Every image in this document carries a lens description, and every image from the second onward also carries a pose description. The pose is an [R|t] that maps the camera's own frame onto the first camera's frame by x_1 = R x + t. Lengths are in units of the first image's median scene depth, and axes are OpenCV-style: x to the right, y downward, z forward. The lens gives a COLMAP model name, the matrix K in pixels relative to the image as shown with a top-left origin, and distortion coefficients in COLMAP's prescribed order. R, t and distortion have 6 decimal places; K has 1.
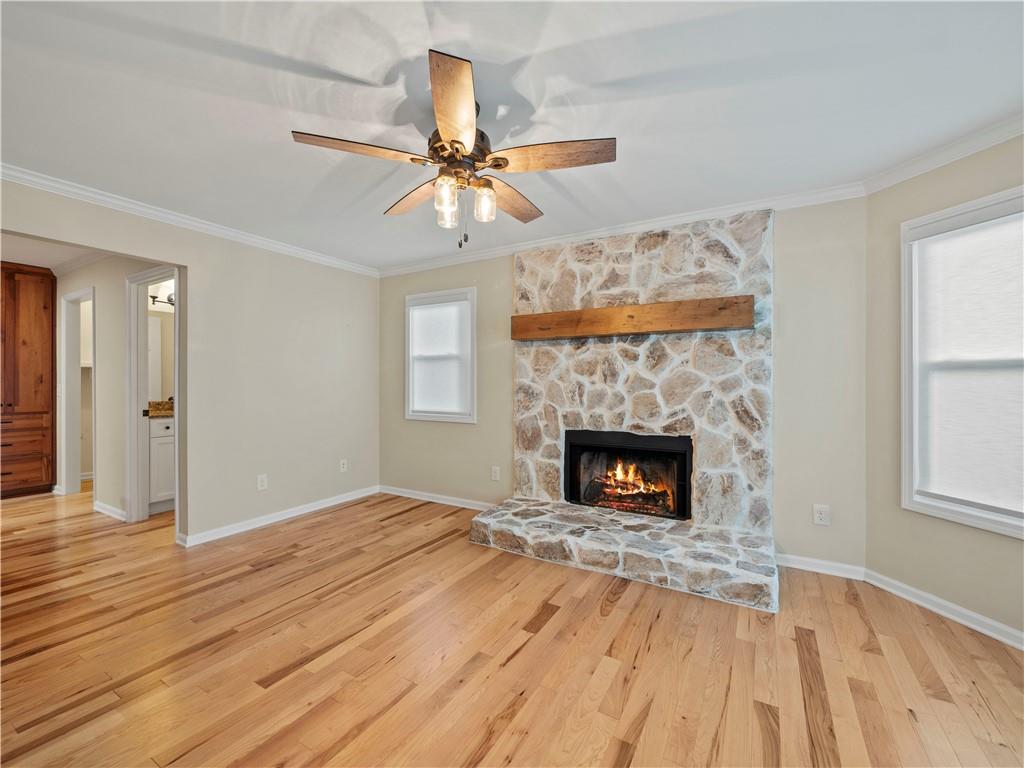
lens RADIAL K [[434.8, 0, 508.2], [0, 434.8, 378.8], [0, 0, 1]] dist [-0.004526, 0.000585]
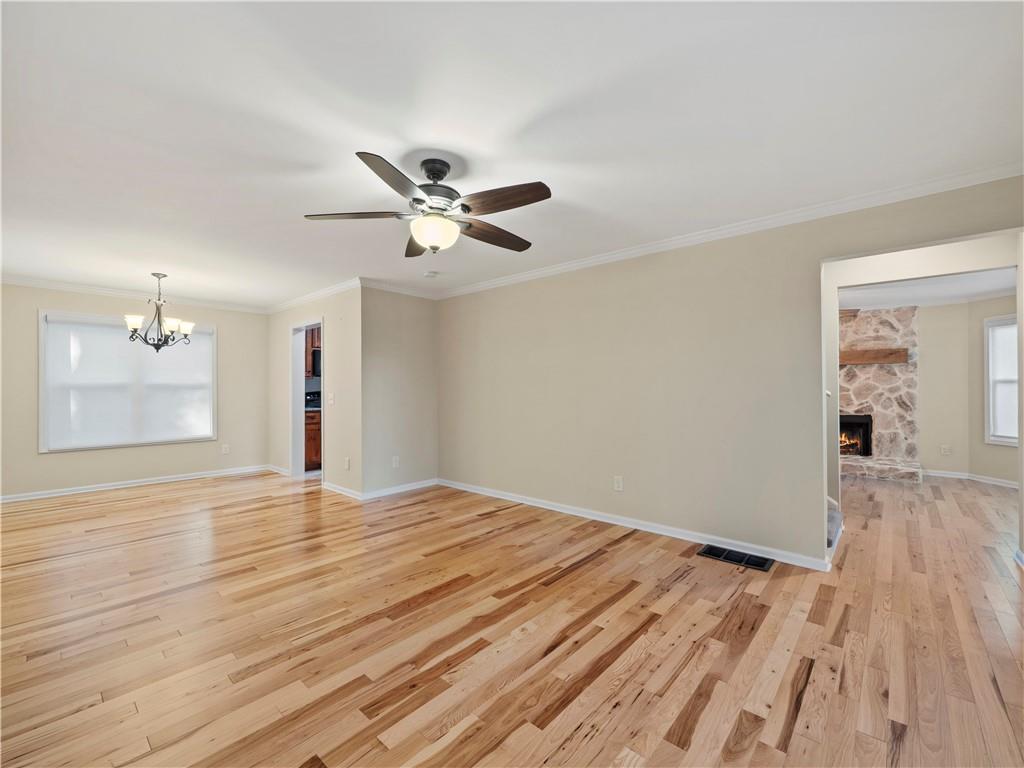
lens RADIAL K [[434.8, 0, 508.8], [0, 434.8, 387.2], [0, 0, 1]] dist [-0.004526, 0.000585]
pose [[0.980547, -0.006427, -0.196181, -0.864075], [0.006516, 0.999979, -0.000191, -0.008986], [0.196178, -0.001091, 0.980568, -1.354676]]
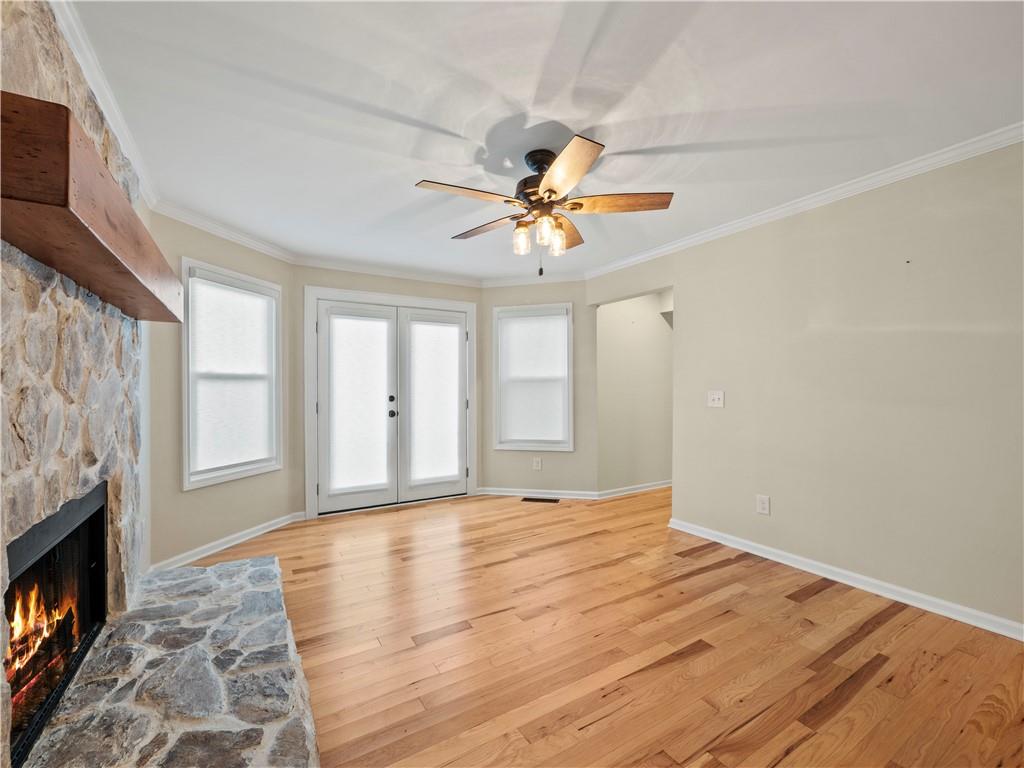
lens RADIAL K [[434.8, 0, 509.5], [0, 434.8, 386.0], [0, 0, 1]] dist [-0.004526, 0.000585]
pose [[-0.885080, 0.003157, 0.465429, -0.366071], [-0.000907, 0.999963, -0.008508, 0.009373], [-0.465439, -0.007953, -0.885044, 1.302717]]
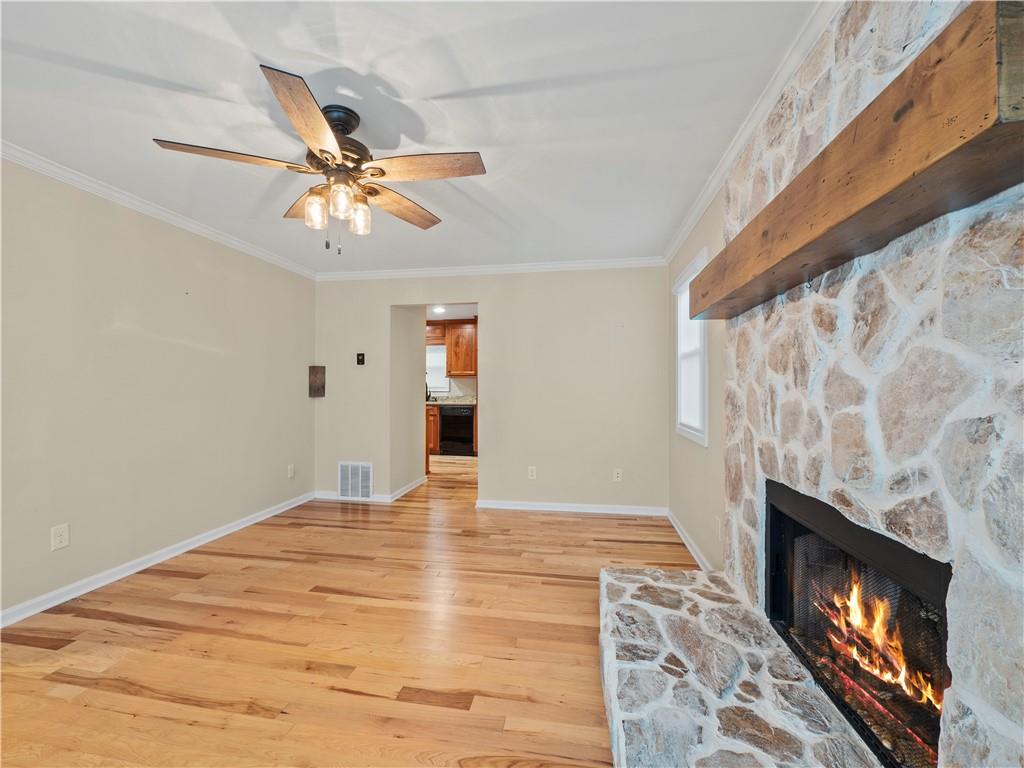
lens RADIAL K [[434.8, 0, 501.3], [0, 434.8, 385.0], [0, 0, 1]] dist [-0.004526, 0.000585]
pose [[0.347356, -0.005724, -0.937716, 0.604883], [0.007003, 0.999969, -0.003510, 0.006835], [0.937707, -0.005348, 0.347385, 0.619633]]
